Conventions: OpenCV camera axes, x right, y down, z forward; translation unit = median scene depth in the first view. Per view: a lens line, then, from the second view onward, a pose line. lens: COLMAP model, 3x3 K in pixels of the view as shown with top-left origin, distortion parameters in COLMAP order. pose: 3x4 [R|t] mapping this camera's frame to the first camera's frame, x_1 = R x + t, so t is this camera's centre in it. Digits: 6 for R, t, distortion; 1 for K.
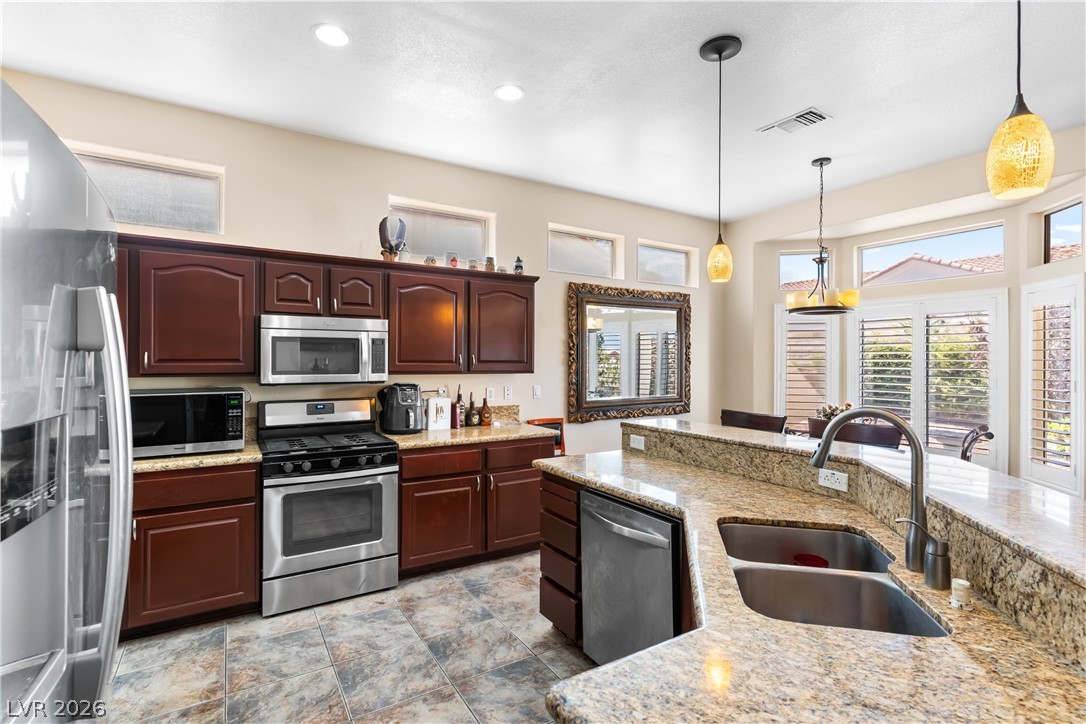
lens RADIAL K [[512.5, 0, 542.2], [0, 512.5, 359.9], [0, 0, 1]] dist [-0.000482, 0.001245]
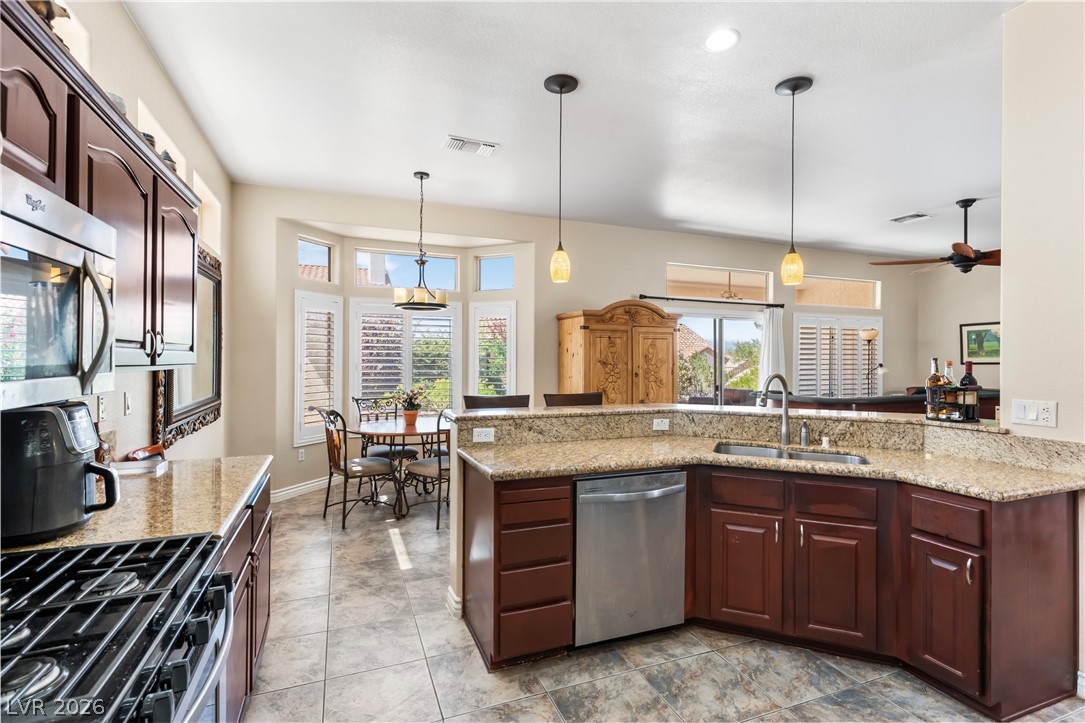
lens RADIAL K [[512.1, 0, 541.7], [0, 512.1, 359.4], [0, 0, 1]] dist [-0.000482, 0.001245]
pose [[0.176144, -0.007101, 0.984339, -0.550031], [-0.006913, 0.999940, 0.008451, 0.009871], [-0.984340, -0.008294, 0.176084, 0.558424]]
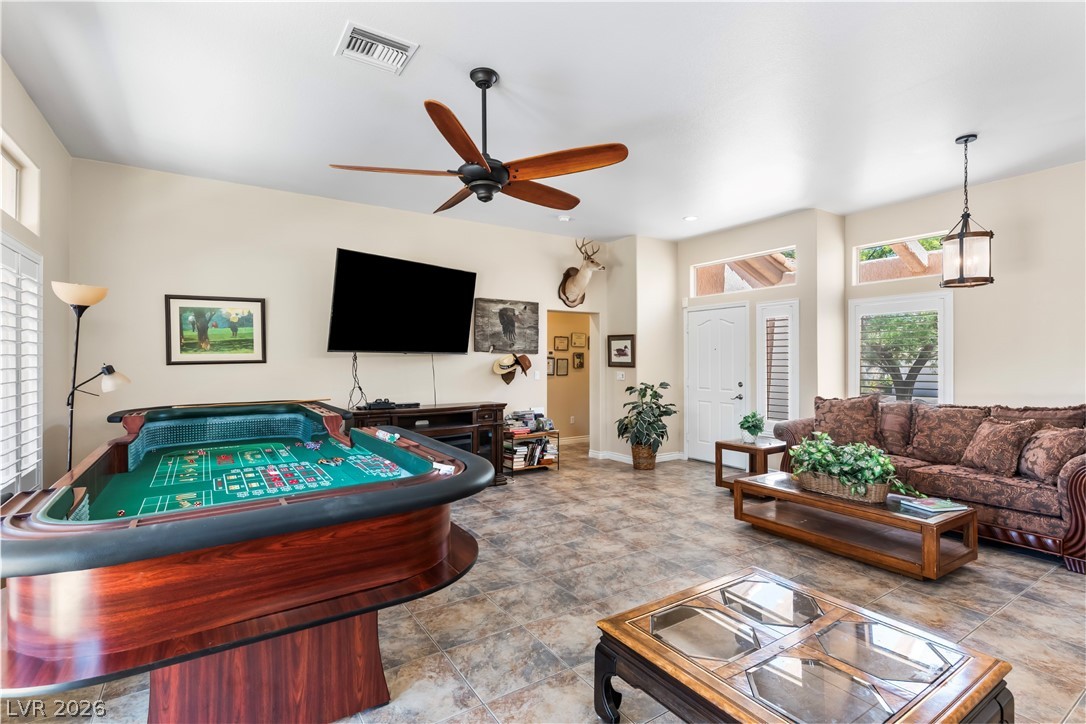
lens RADIAL K [[512.5, 0, 542.2], [0, 512.5, 359.9], [0, 0, 1]] dist [-0.000482, 0.001245]
pose [[-0.999765, -0.004514, -0.021197, 0.906841], [-0.004479, 0.999989, -0.001712, 0.022583], [0.021204, -0.001616, -0.999774, 0.470464]]
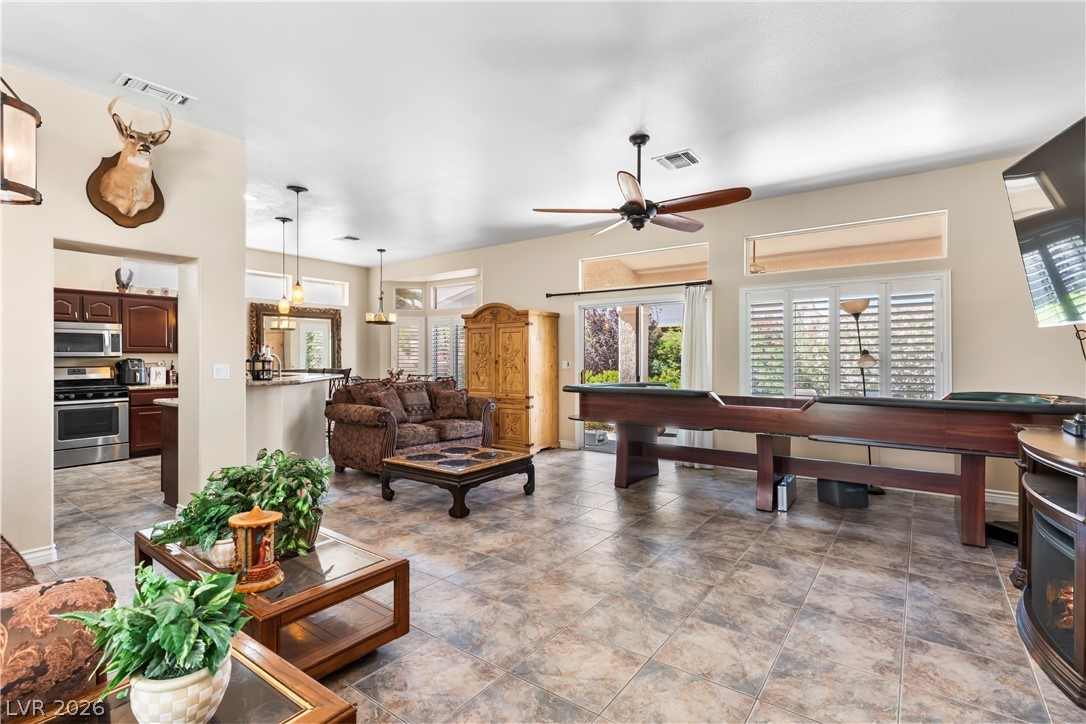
lens RADIAL K [[512.5, 0, 542.2], [0, 512.5, 359.9], [0, 0, 1]] dist [-0.000482, 0.001245]
pose [[0.929477, -0.008162, 0.368790, 0.401596], [0.005594, 0.999952, 0.008033, 0.042929], [-0.368838, -0.005404, 0.929478, -1.207512]]
